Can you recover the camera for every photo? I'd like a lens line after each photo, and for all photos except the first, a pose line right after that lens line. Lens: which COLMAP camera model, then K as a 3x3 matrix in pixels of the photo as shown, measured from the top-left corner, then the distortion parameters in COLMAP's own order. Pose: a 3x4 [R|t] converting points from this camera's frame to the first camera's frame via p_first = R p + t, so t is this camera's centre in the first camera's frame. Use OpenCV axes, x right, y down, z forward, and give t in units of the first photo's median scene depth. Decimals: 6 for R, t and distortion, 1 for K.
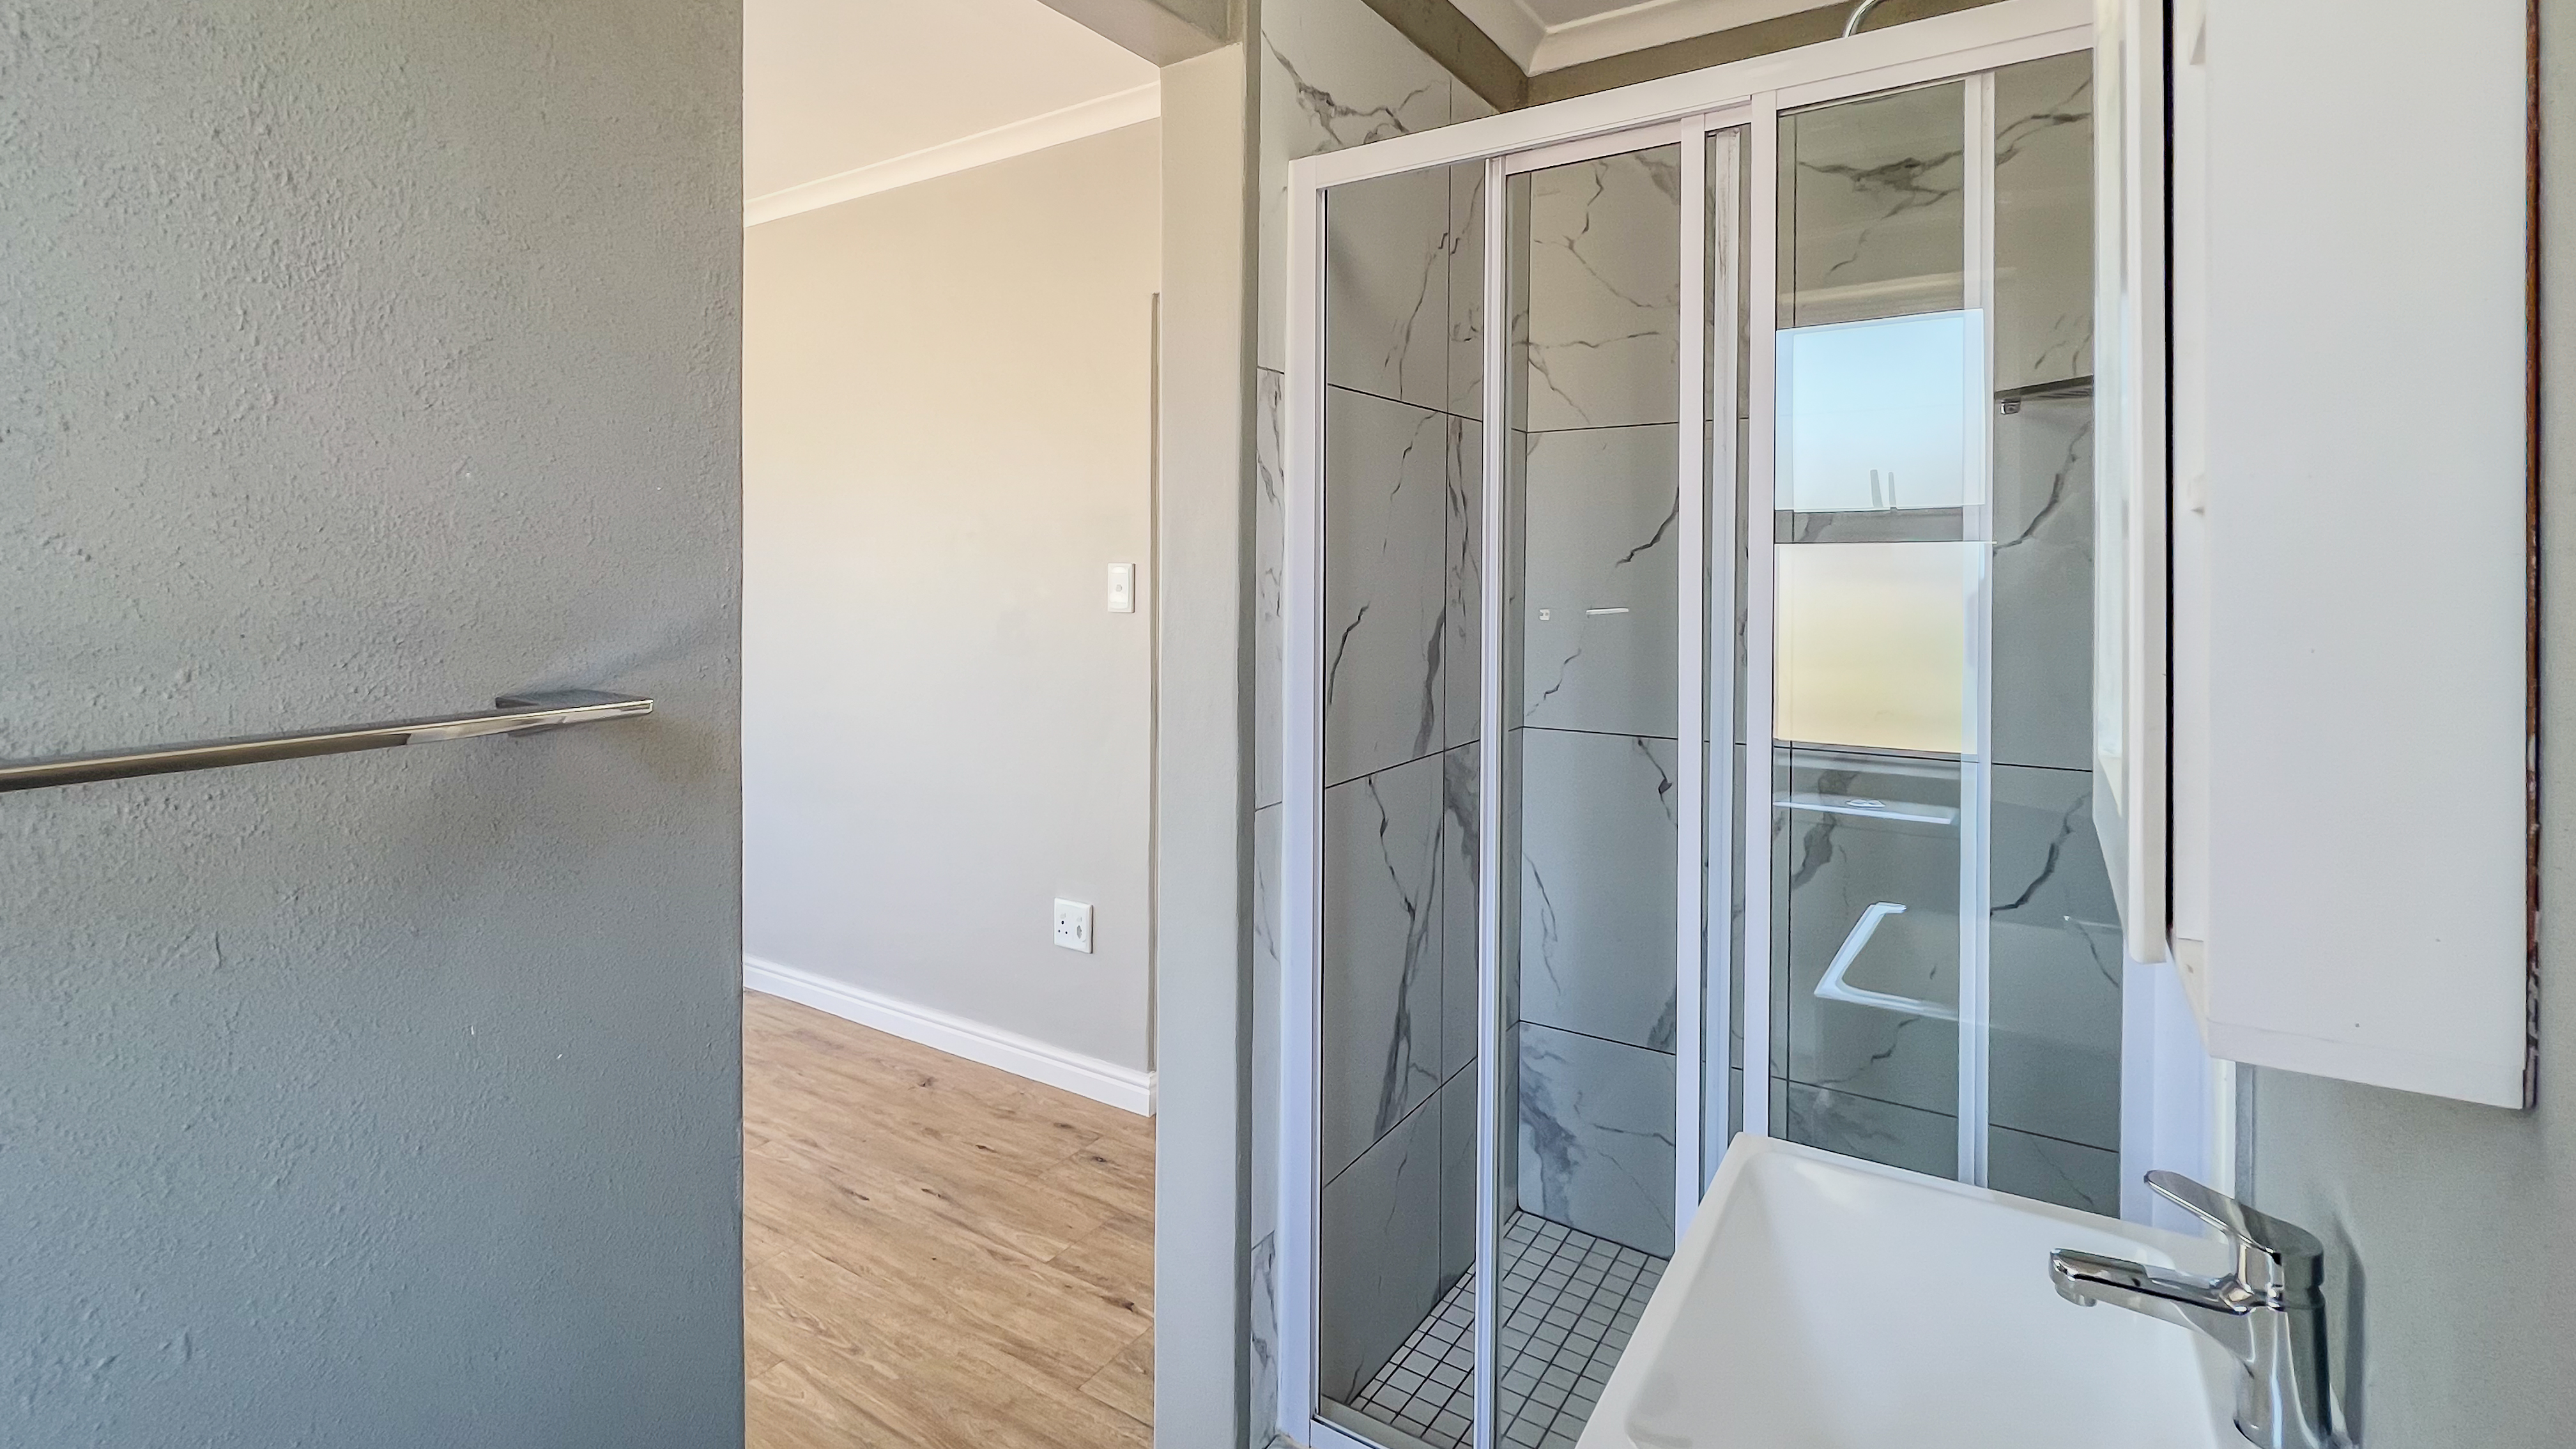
lens RADIAL K [[1173.1, 0, 1280.5], [0, 1173.1, 676.4], [0, 0, 1]] dist [-0.000326, -0.000083]
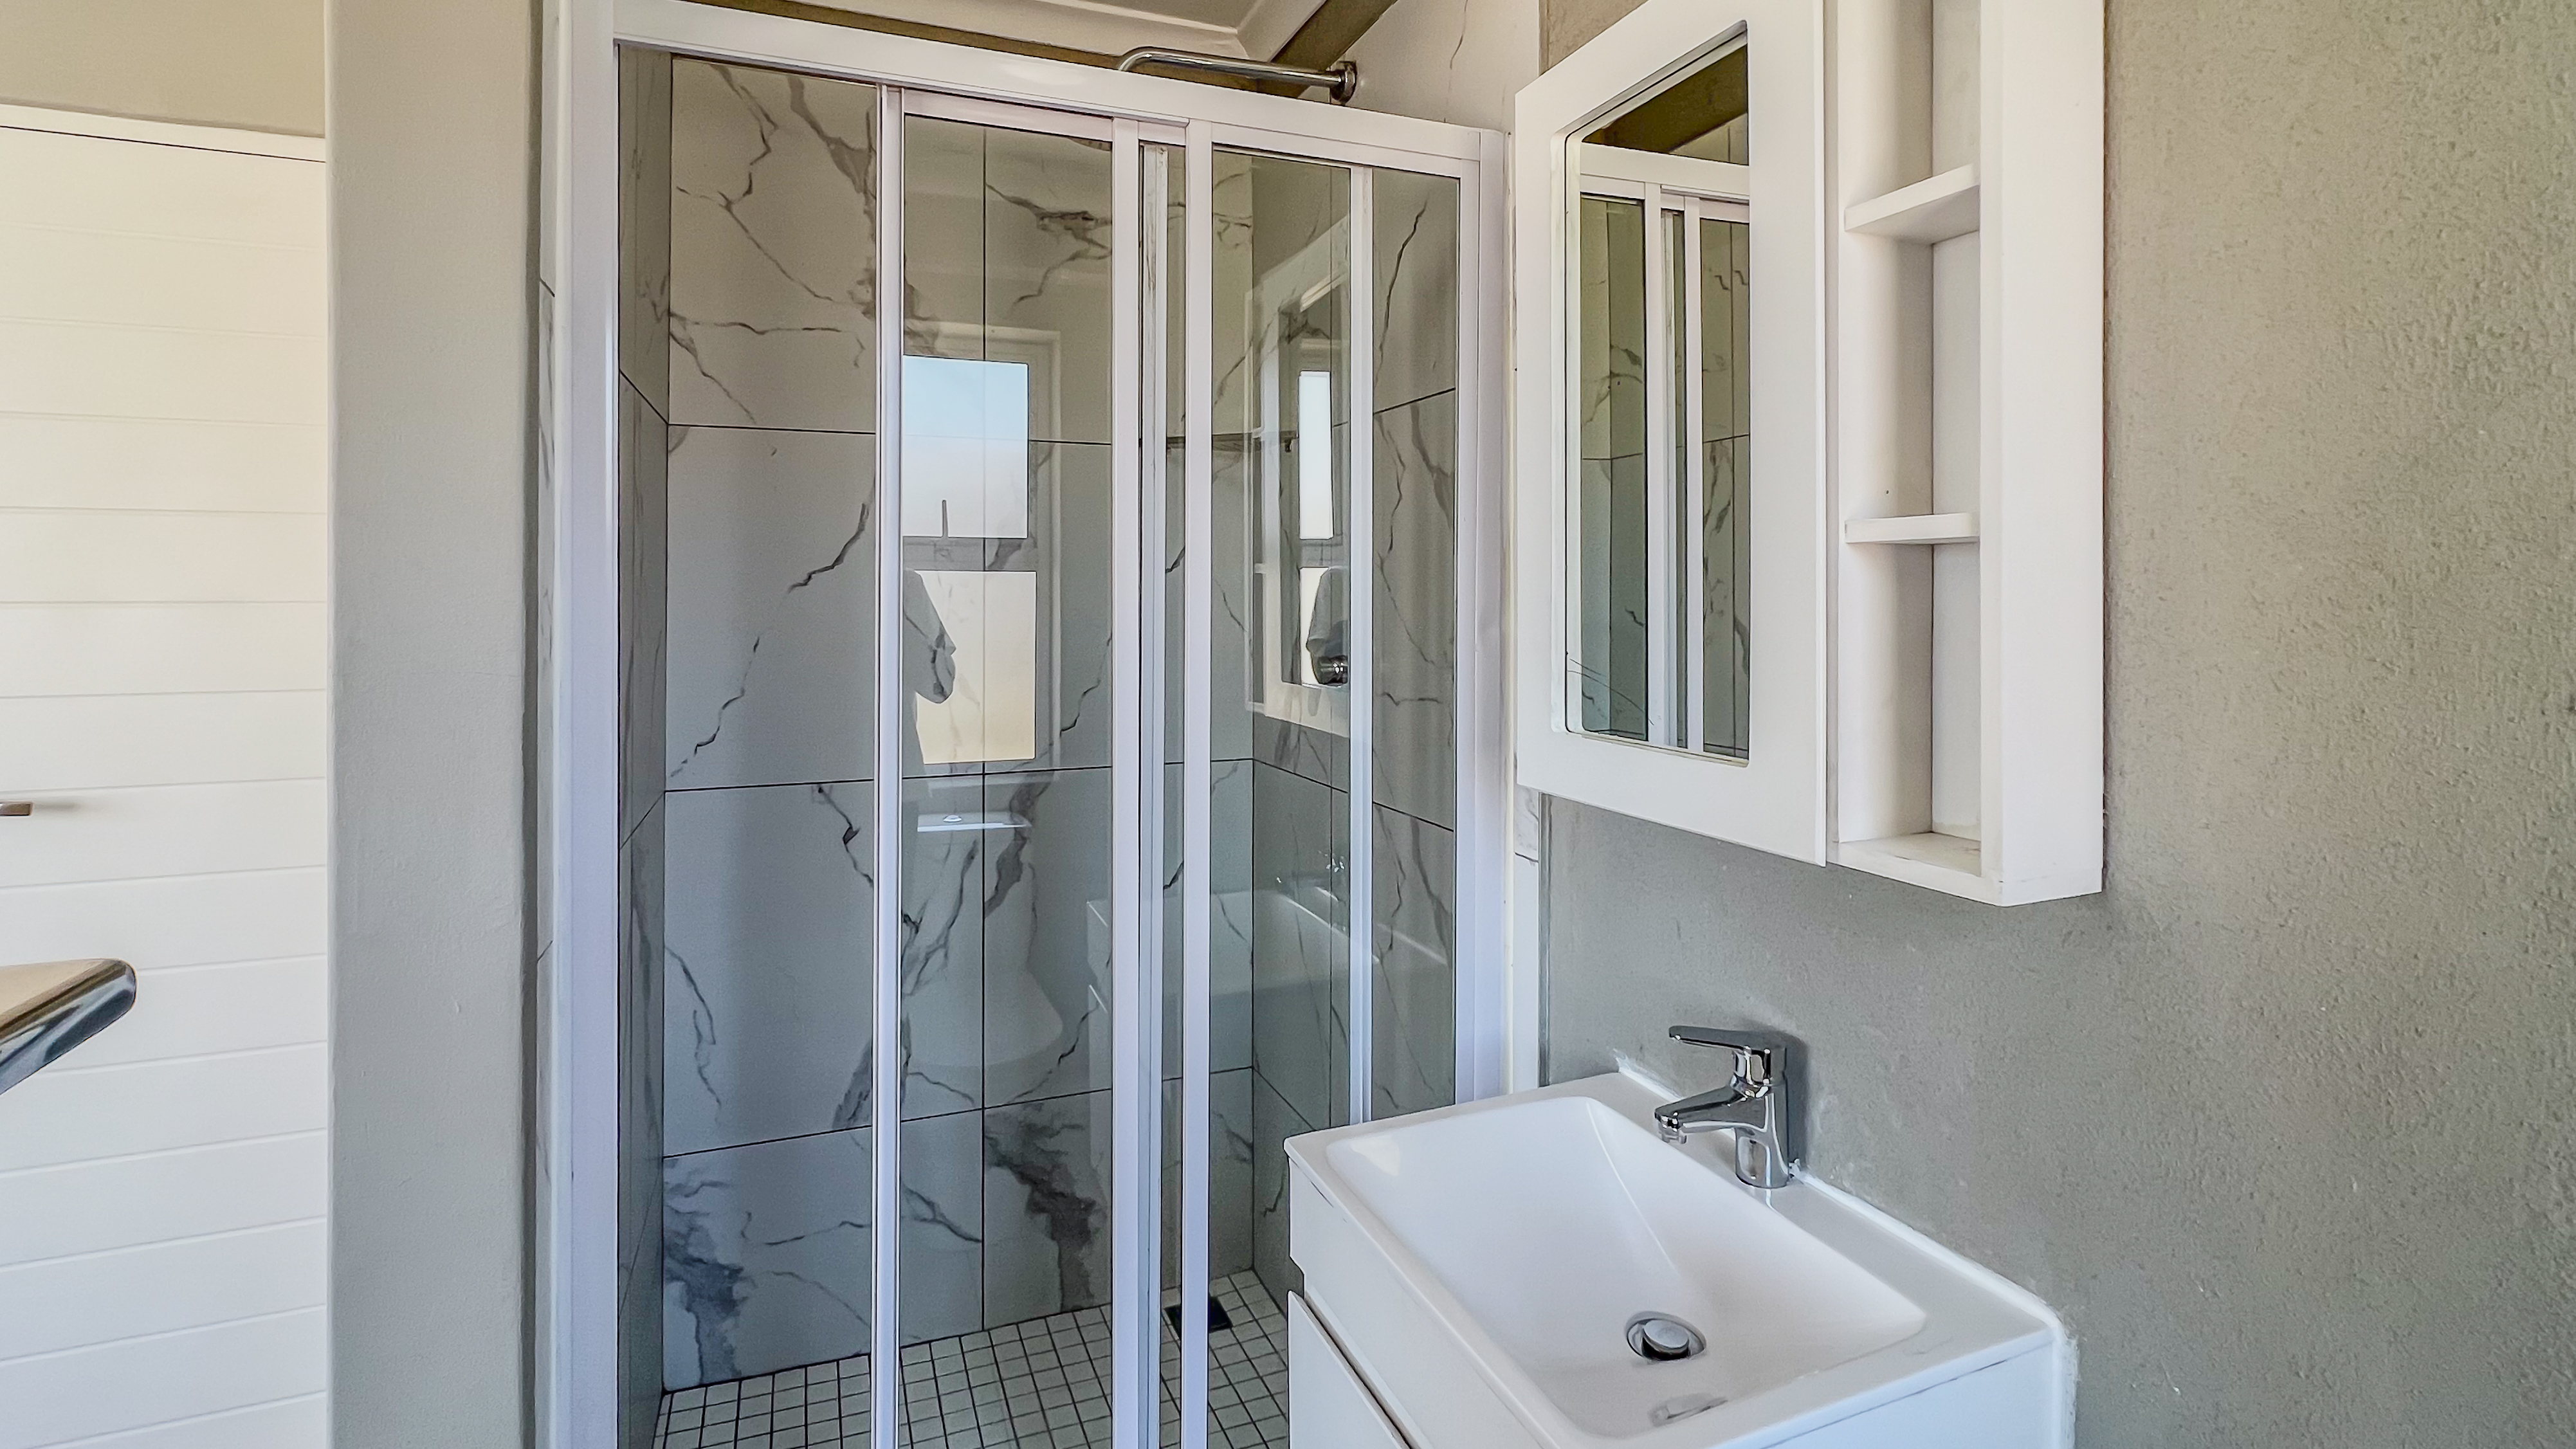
lens RADIAL K [[1190.4, 0, 1277.5], [0, 1190.4, 687.7], [0, 0, 1]] dist [-0.000459, 0.000004]
pose [[0.583142, -0.062809, 0.809939, -0.227427], [0.077384, 0.996768, 0.021582, -0.014015], [-0.808676, 0.050091, 0.586117, 0.201726]]
